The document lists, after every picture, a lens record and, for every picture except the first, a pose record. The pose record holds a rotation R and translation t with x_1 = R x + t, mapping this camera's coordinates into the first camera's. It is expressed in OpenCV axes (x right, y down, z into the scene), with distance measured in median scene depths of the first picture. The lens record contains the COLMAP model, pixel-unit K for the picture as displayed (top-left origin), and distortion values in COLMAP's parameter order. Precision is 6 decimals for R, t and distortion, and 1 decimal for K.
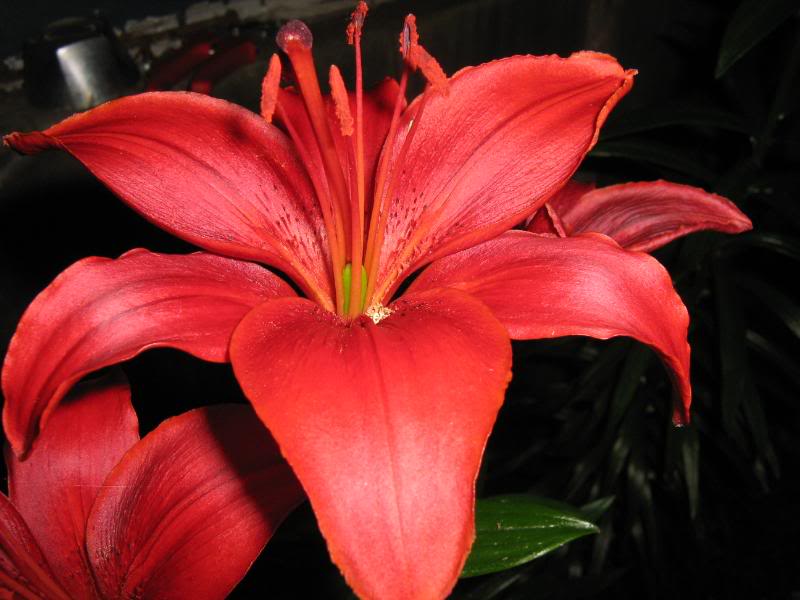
lens RADIAL K [[926.7, 0, 395.5], [0, 926.7, 301.2], [0, 0, 1]] dist [-0.101017, 0.000000]
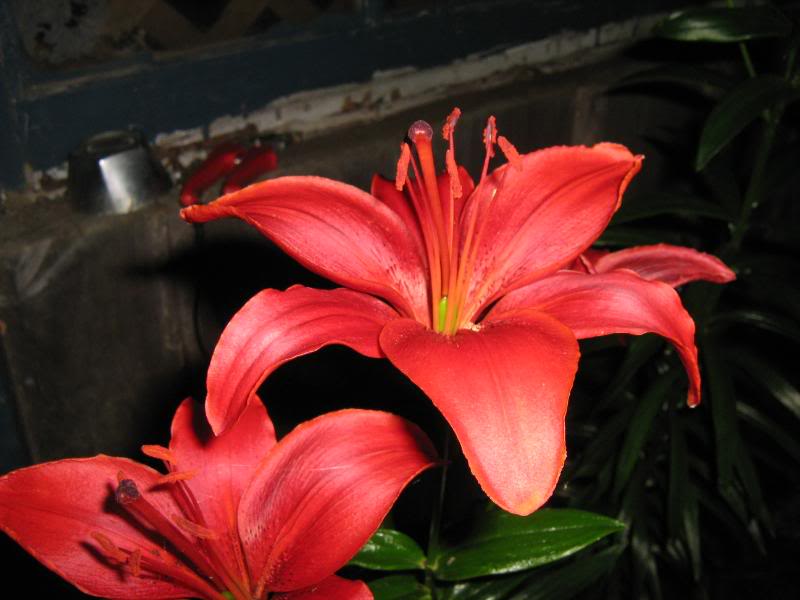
lens RADIAL K [[926.7, 0, 404.2], [0, 926.7, 298.9], [0, 0, 1]] dist [-0.101017, 0.000000]
pose [[0.999385, -0.023525, 0.026015, -0.136387], [0.026469, 0.992503, -0.119317, 0.115612], [-0.023013, 0.119933, 0.992515, -0.327424]]
